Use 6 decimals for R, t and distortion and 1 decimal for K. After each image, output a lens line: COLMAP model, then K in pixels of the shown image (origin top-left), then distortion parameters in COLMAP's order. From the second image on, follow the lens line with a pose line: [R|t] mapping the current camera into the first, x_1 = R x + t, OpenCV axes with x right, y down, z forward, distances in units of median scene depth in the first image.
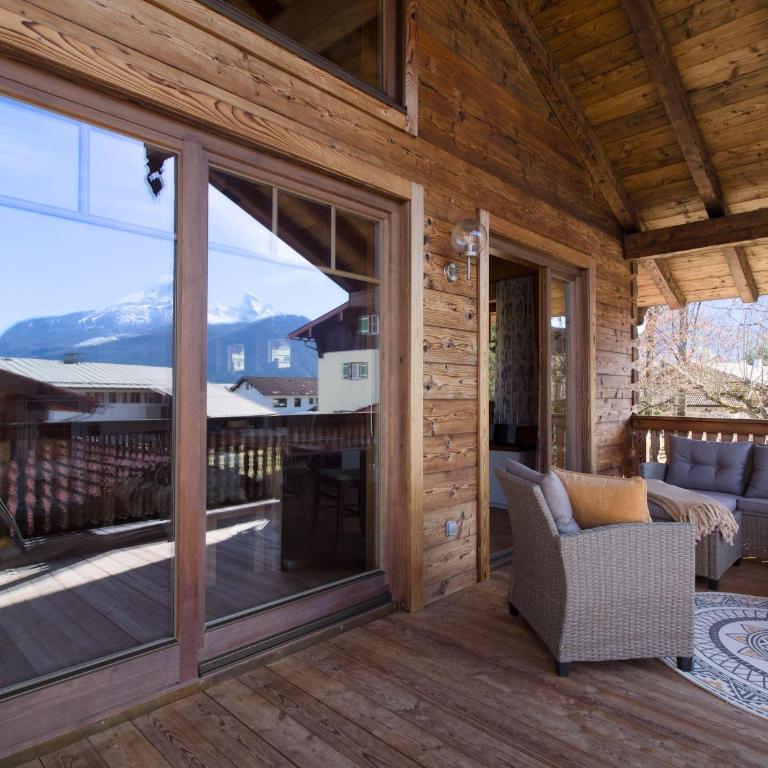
lens RADIAL K [[543.8, 0, 376.1], [0, 543.8, 385.2], [0, 0, 1]] dist [-0.000820, -0.007194]
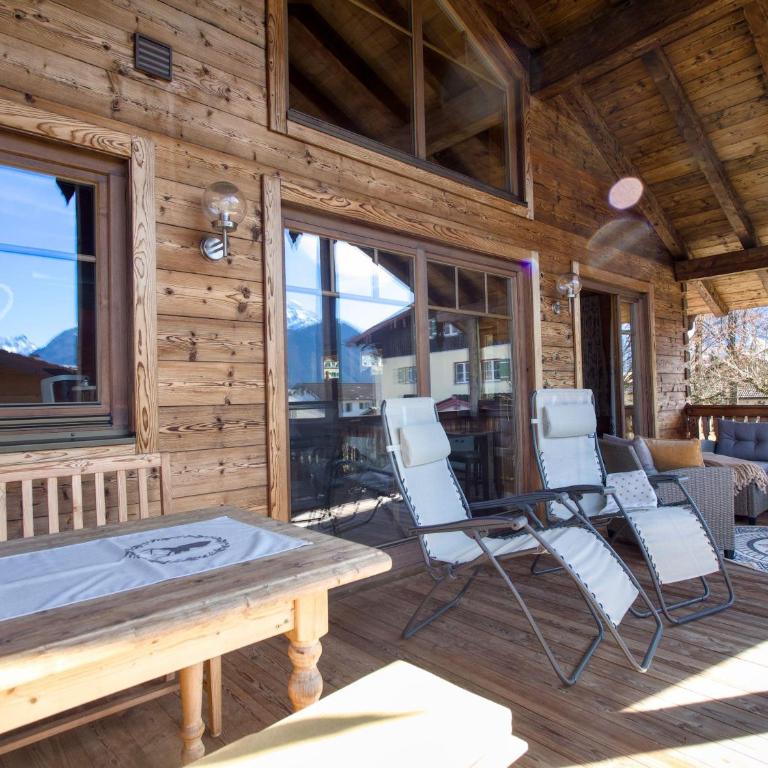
lens RADIAL K [[543.8, 0, 376.1], [0, 543.8, 385.2], [0, 0, 1]] dist [-0.000820, -0.007194]
pose [[0.997041, -0.030820, -0.070419, -0.207290], [0.030411, 0.999514, -0.006869, -0.004530], [0.070596, 0.004707, 0.997494, -0.407813]]
